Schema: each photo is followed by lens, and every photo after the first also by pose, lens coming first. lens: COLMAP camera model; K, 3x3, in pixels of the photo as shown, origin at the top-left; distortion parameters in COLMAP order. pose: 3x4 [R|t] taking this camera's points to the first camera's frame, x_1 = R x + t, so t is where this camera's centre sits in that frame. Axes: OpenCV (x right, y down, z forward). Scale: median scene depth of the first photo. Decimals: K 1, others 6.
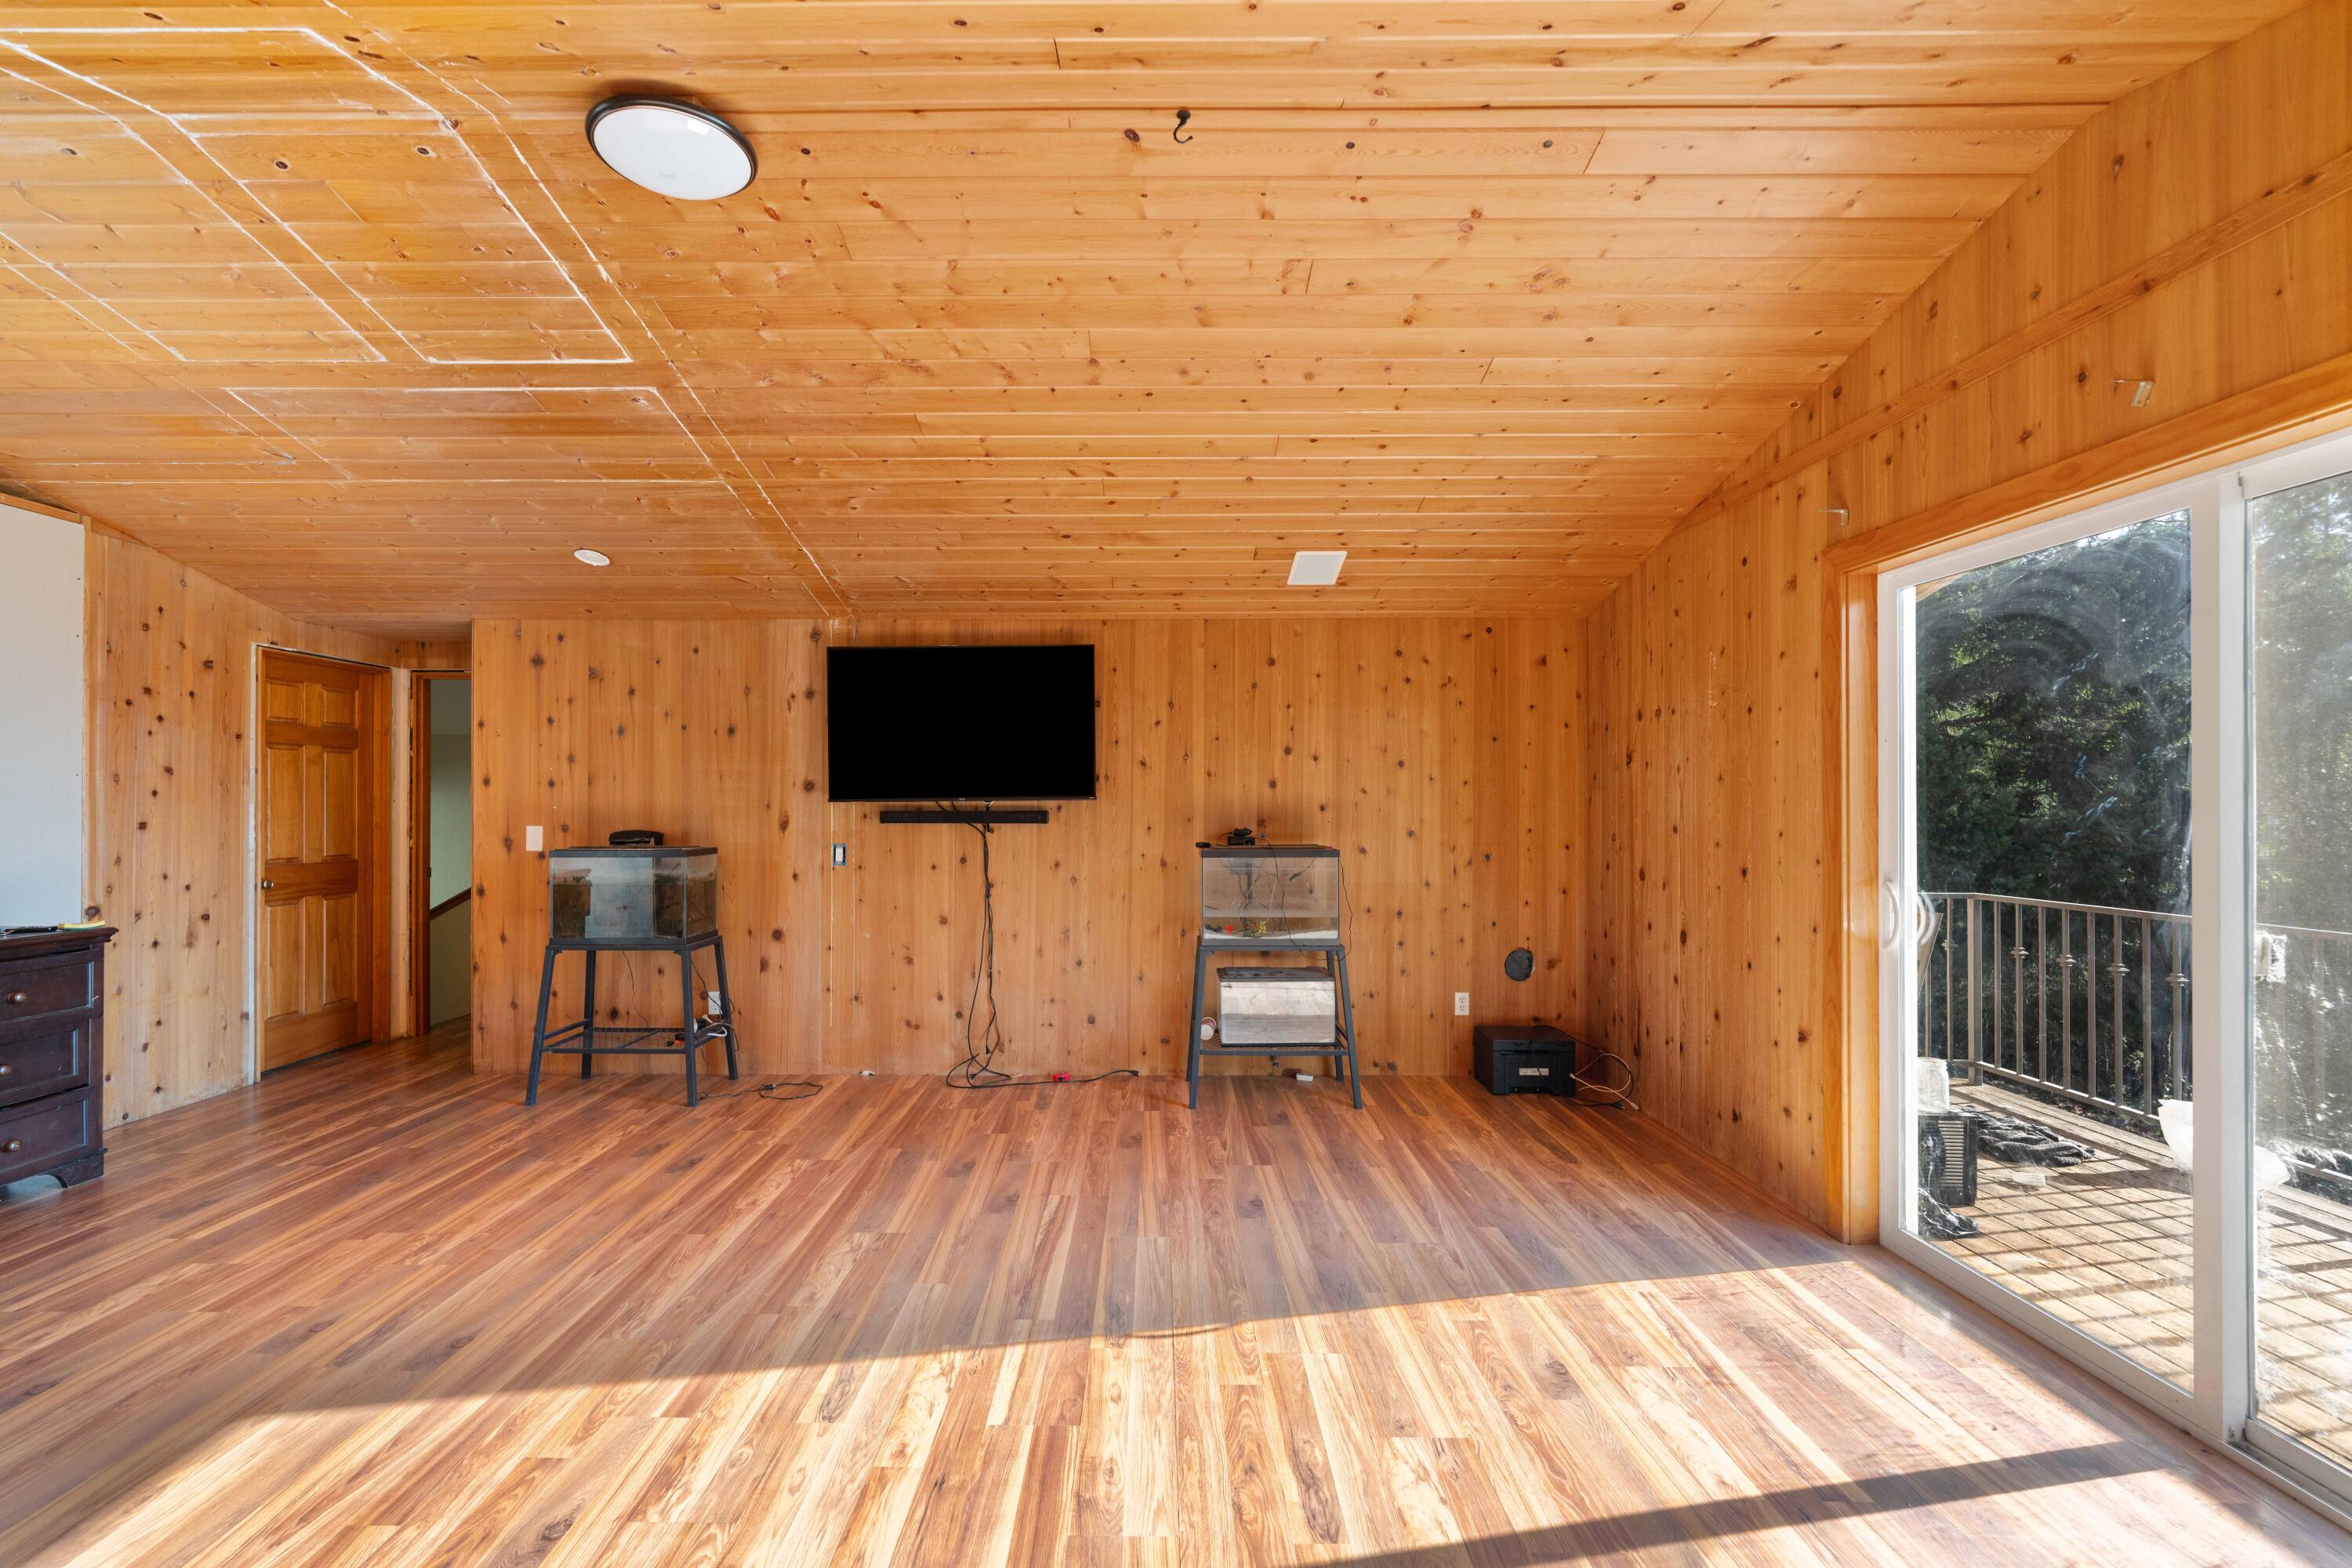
lens RADIAL K [[957.1, 0, 1154.4], [0, 957.1, 794.3], [0, 0, 1]] dist [-0.007107, -0.000772]
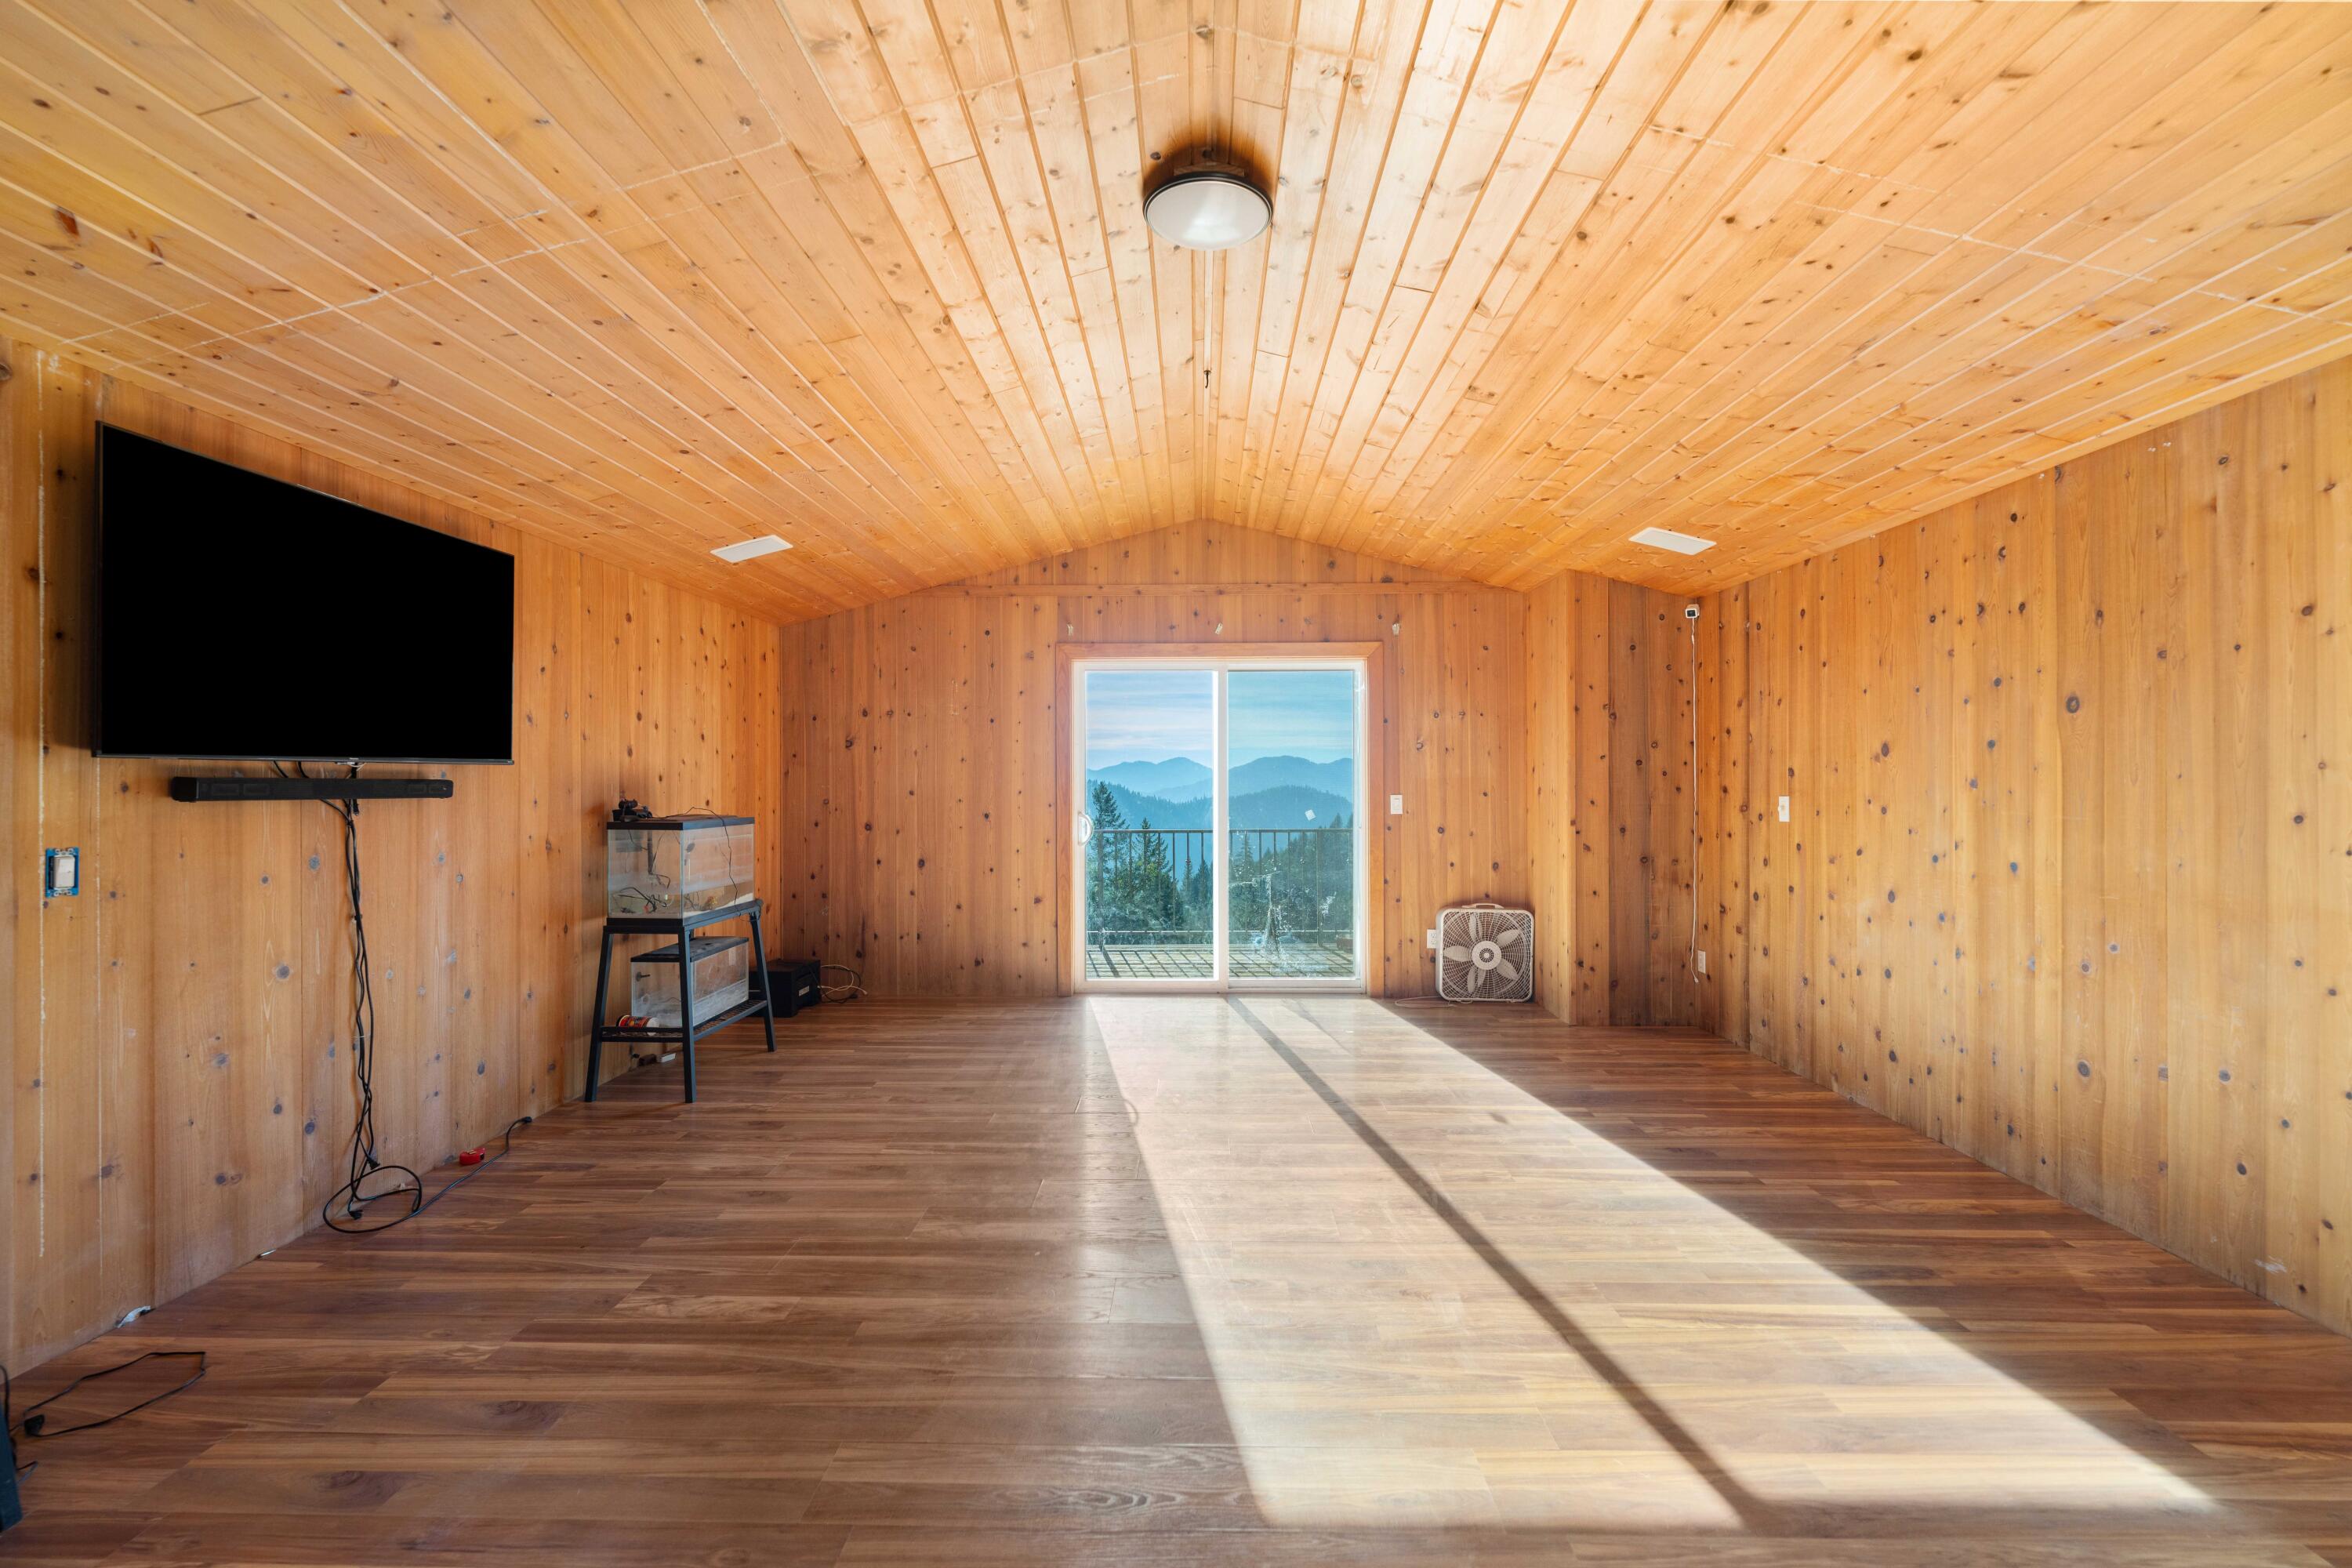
lens RADIAL K [[957.1, 0, 1160.8], [0, 957.1, 785.2], [0, 0, 1]] dist [-0.007107, -0.000772]
pose [[0.023507, 0.000768, 0.999723, -0.779515], [-0.005940, 0.999982, -0.000628, 0.019006], [-0.999706, -0.005924, 0.023511, 0.472783]]
